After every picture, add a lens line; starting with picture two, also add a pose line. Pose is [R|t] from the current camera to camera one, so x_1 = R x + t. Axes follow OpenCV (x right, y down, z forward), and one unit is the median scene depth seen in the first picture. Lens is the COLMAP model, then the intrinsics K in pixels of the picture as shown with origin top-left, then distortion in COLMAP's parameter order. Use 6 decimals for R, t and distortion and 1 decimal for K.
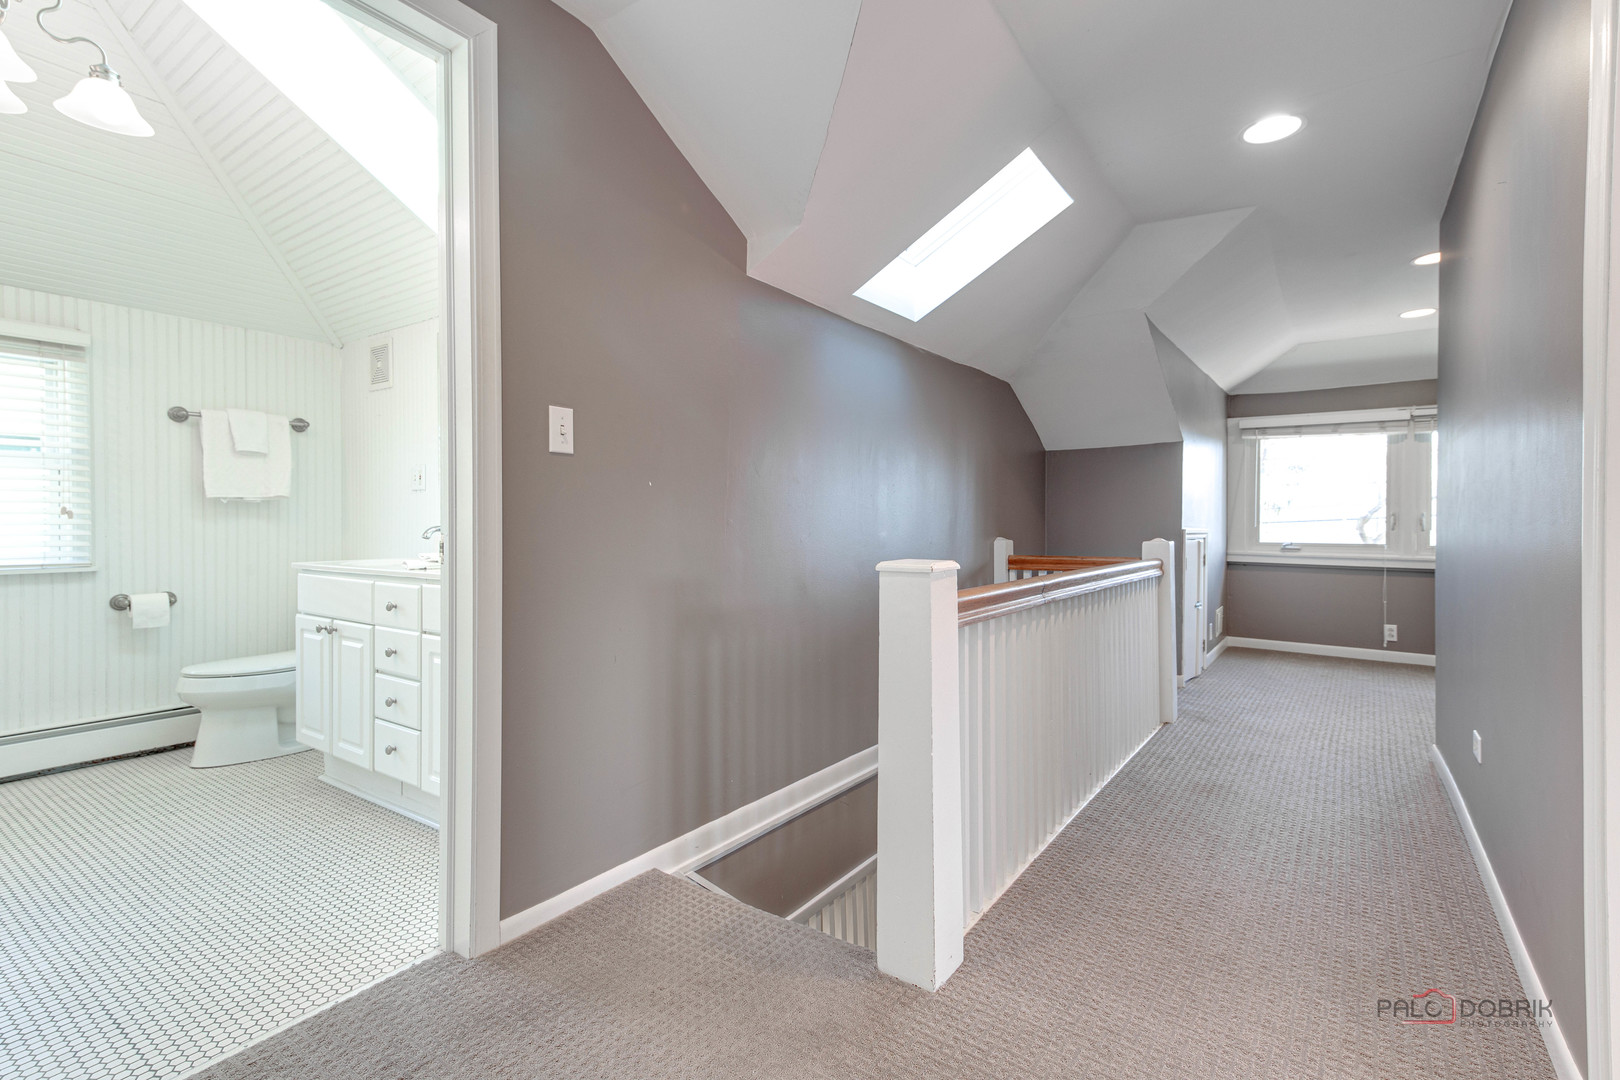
lens RADIAL K [[728.1, 0, 803.8], [0, 728.1, 536.9], [0, 0, 1]] dist [0.015512, -0.000317]
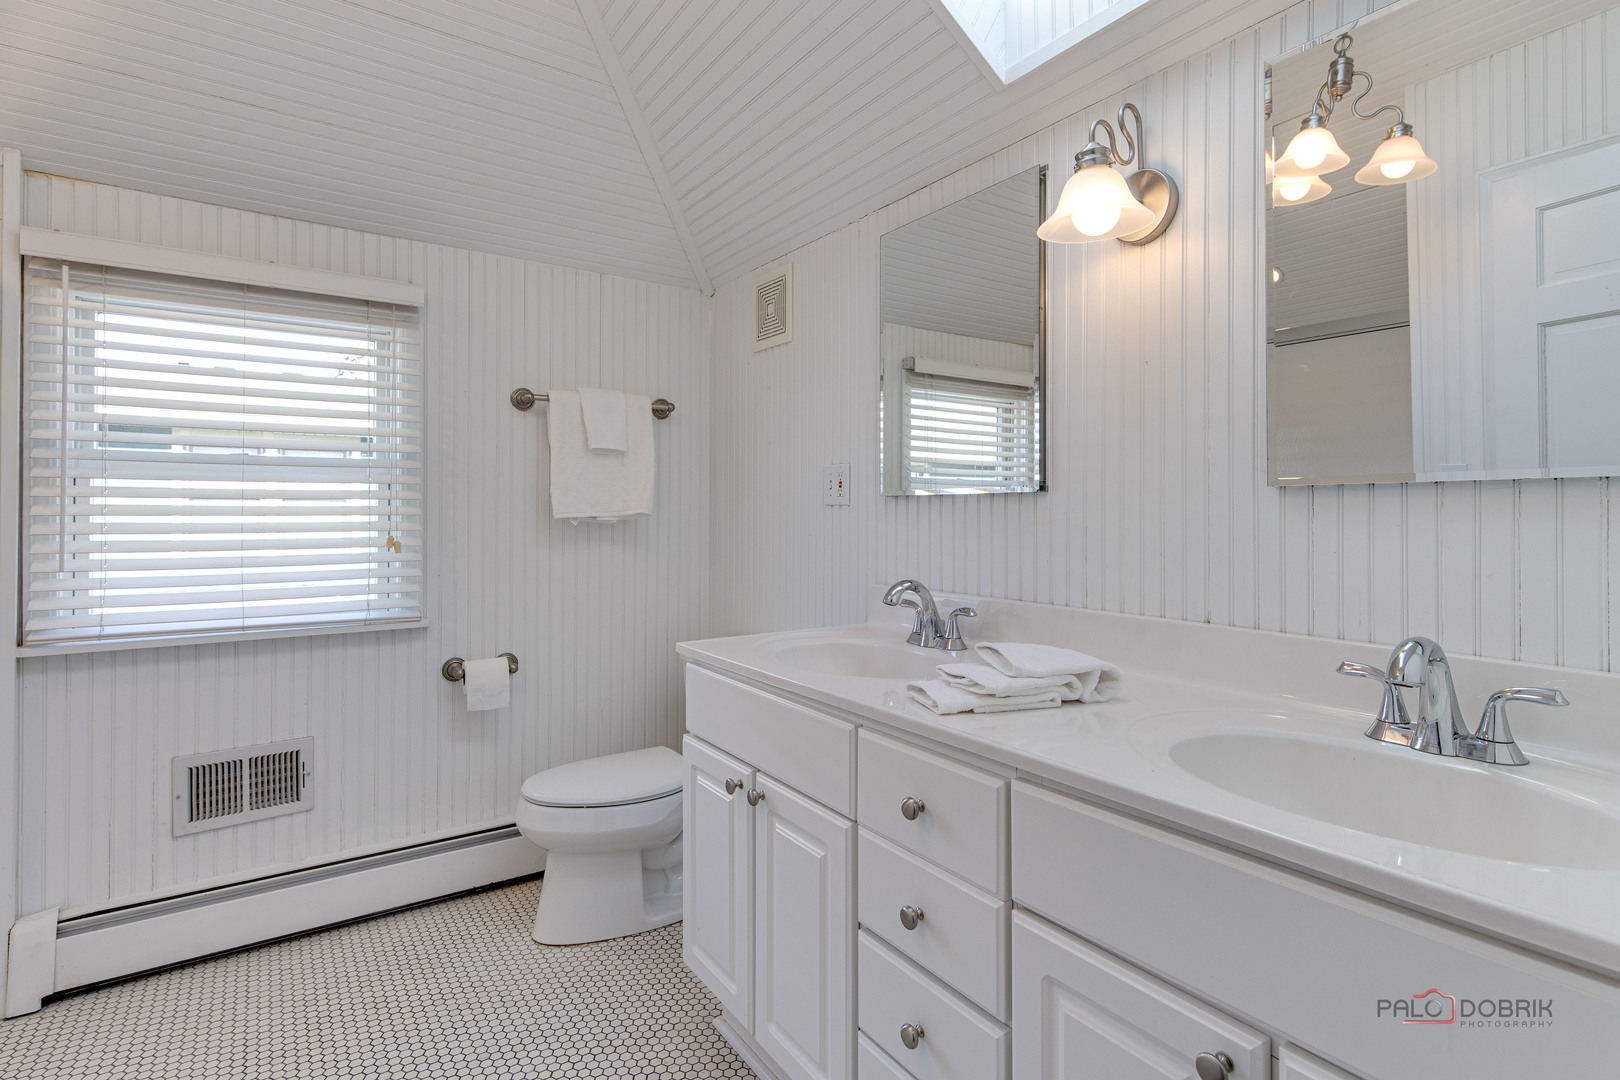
lens RADIAL K [[789.1, 0, 809.5], [0, 789.1, 527.5], [0, 0, 1]] dist [-0.007285, -0.000091]
pose [[0.936880, 0.010692, -0.349487, -0.349336], [-0.010495, 0.999942, 0.002457, -0.051745], [0.349493, 0.001366, 0.936938, 0.415490]]
